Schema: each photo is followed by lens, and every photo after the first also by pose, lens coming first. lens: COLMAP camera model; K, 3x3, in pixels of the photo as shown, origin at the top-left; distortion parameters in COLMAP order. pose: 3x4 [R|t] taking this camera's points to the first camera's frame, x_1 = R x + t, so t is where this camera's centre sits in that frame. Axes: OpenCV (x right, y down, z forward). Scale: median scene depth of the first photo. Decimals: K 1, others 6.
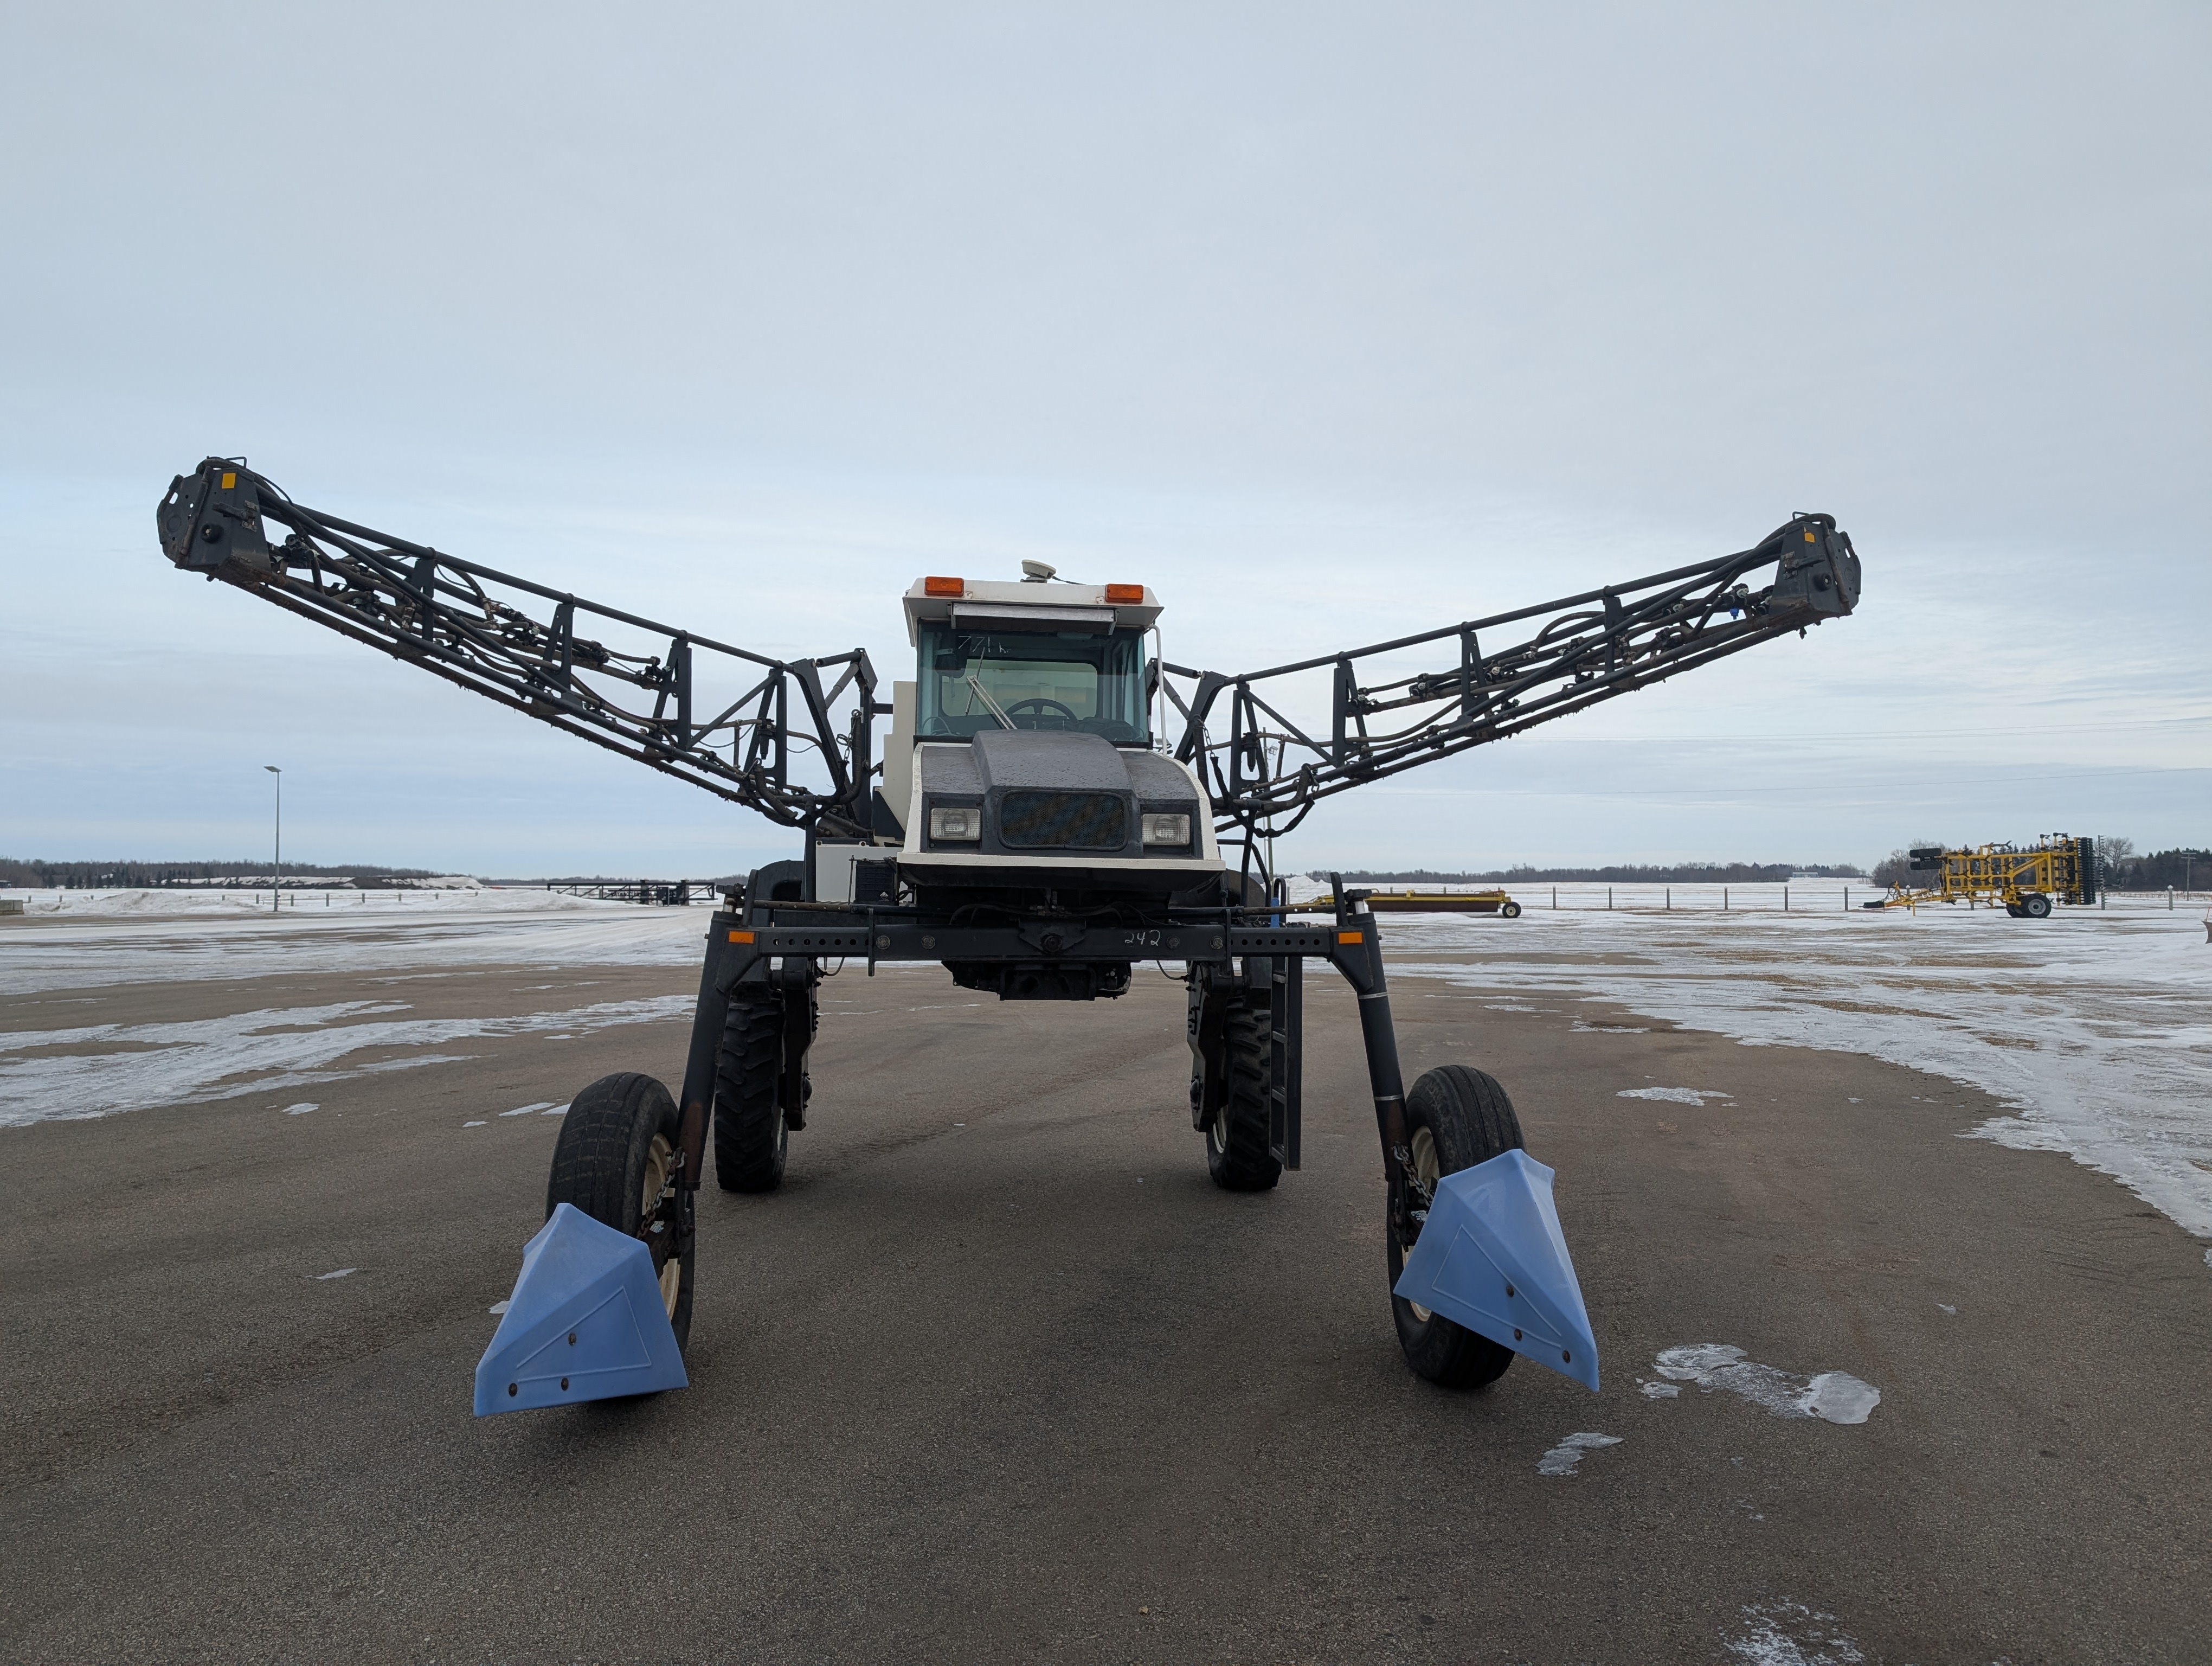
lens RADIAL K [[1575.2, 0, 1097.9], [0, 1575.2, 846.8], [0, 0, 1]] dist [0.021275, -0.014089]
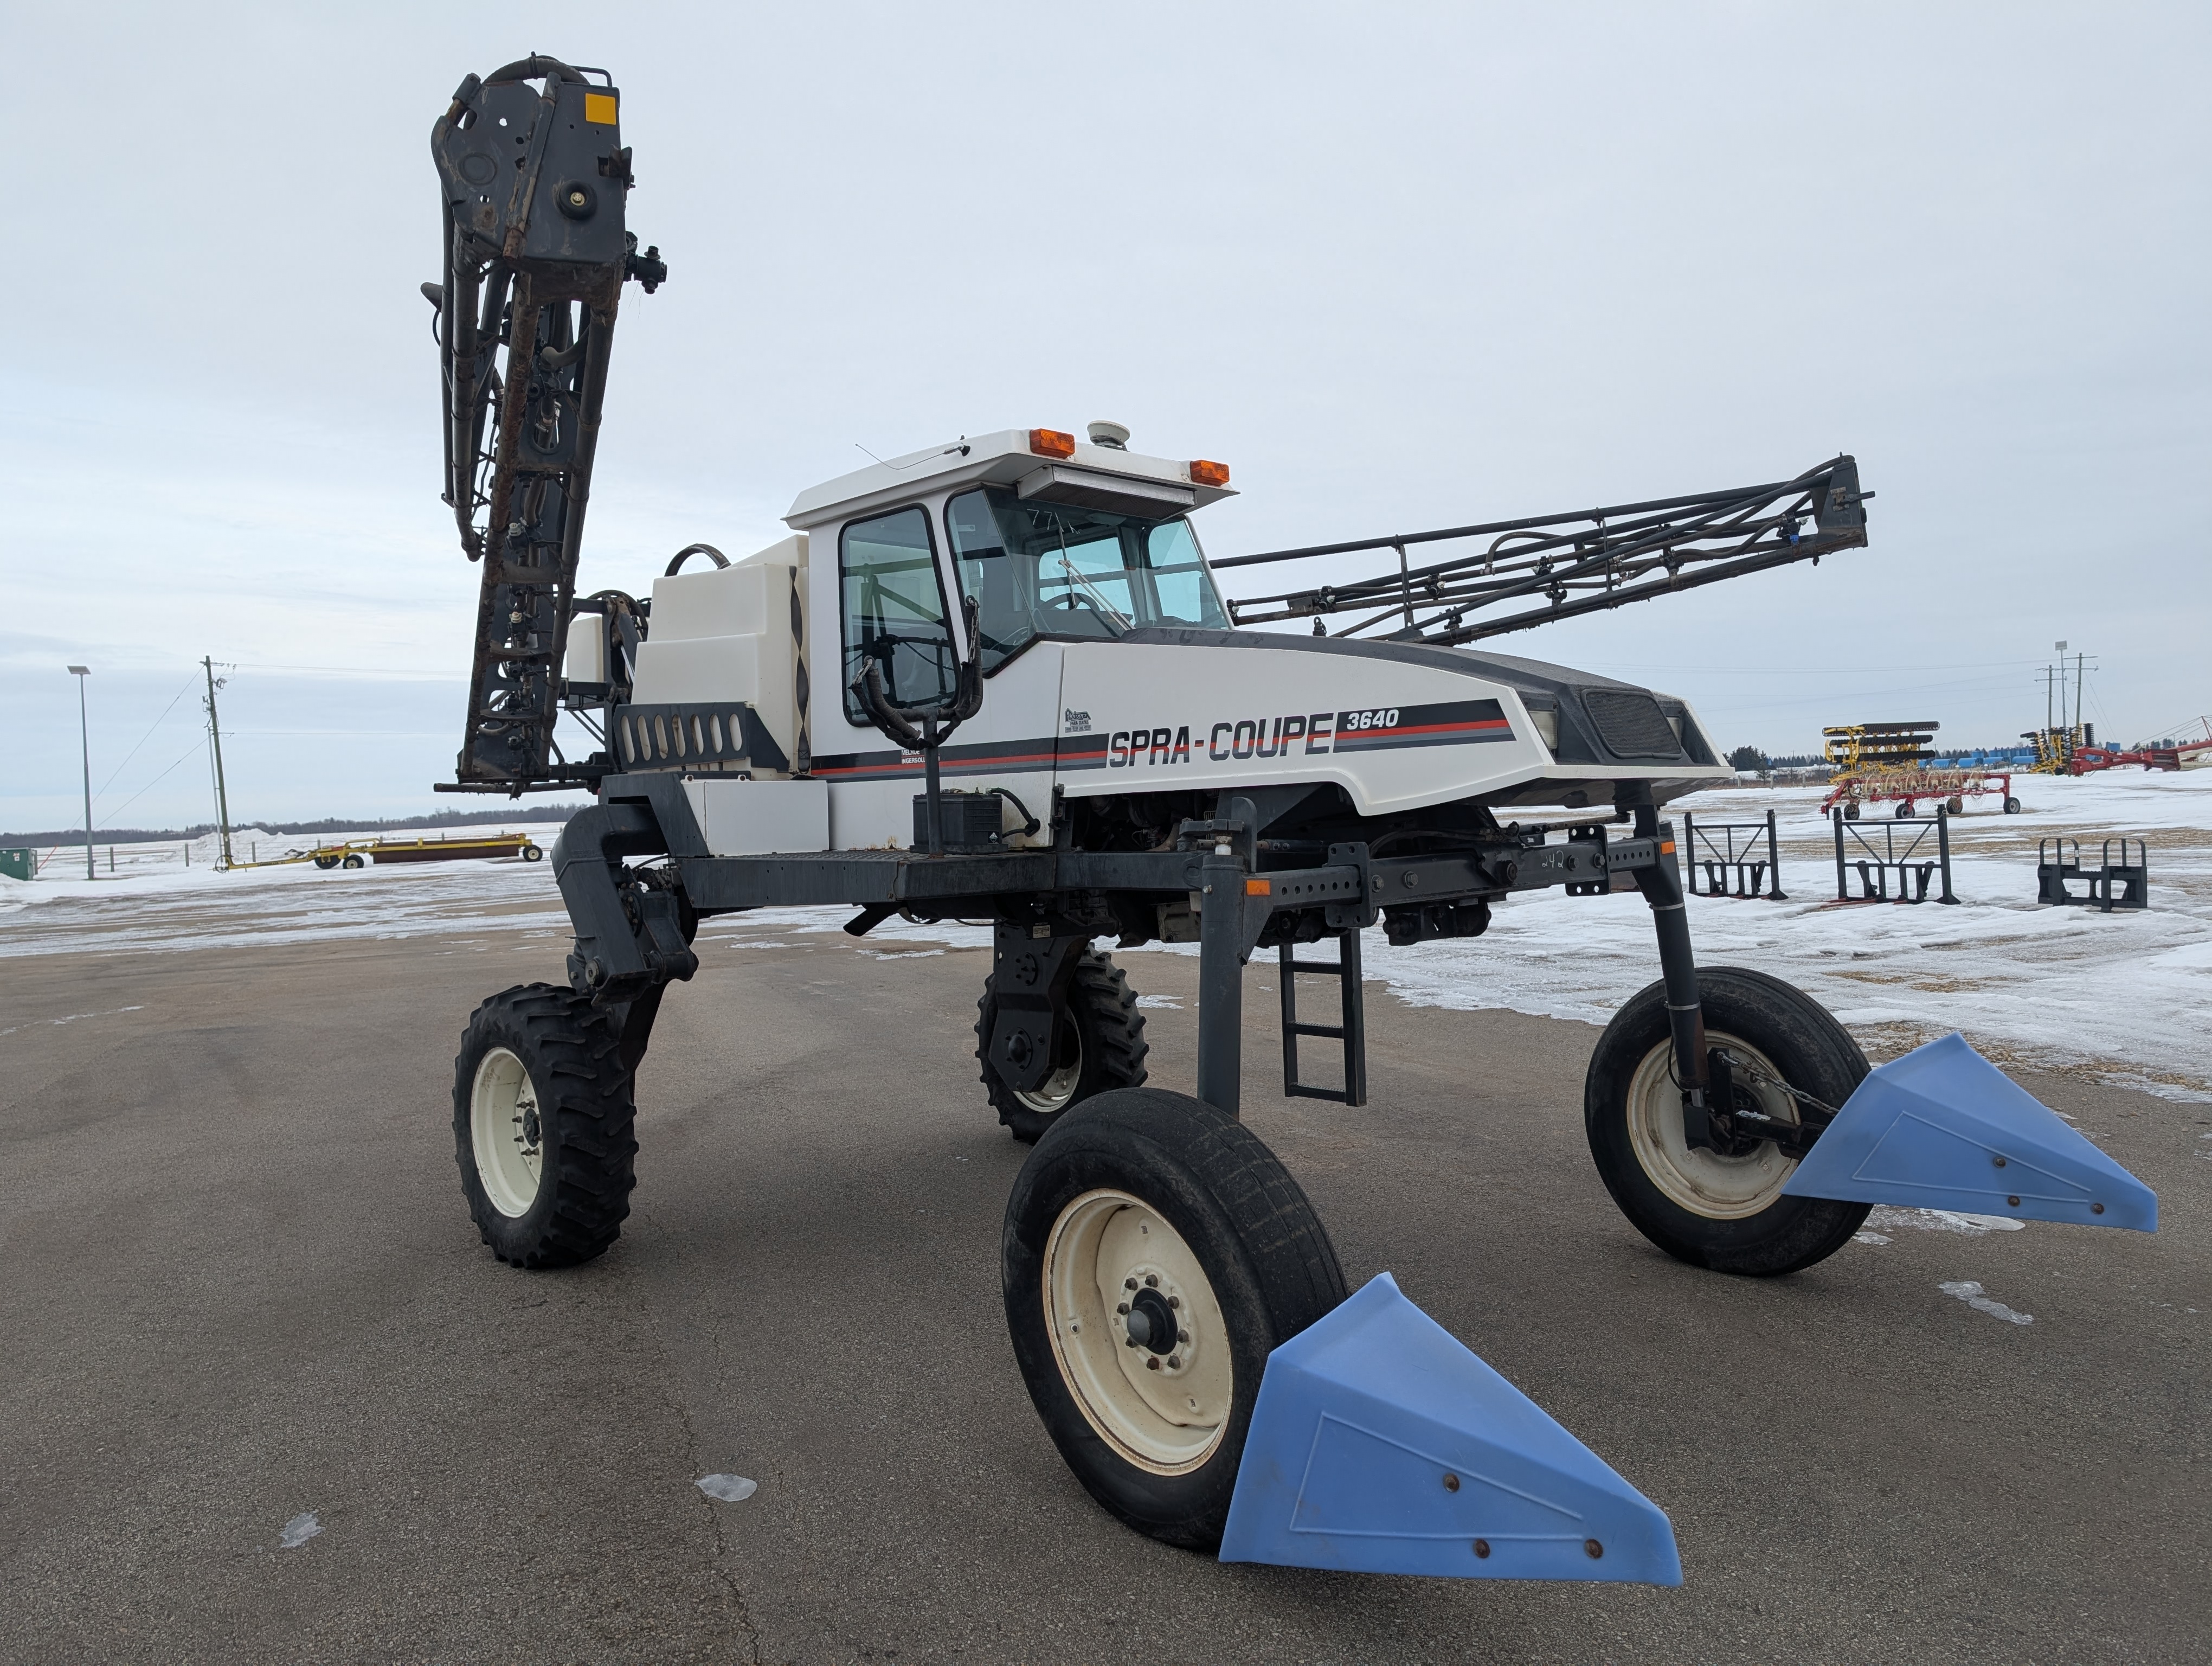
lens RADIAL K [[1587.0, 0, 1131.5], [0, 1587.0, 827.6], [0, 0, 1]] dist [0.019277, -0.005304]
pose [[0.790573, -0.044897, 0.610720, -0.561618], [0.028478, 0.998925, 0.036571, 0.000031], [-0.611705, -0.011520, 0.791002, 0.340043]]
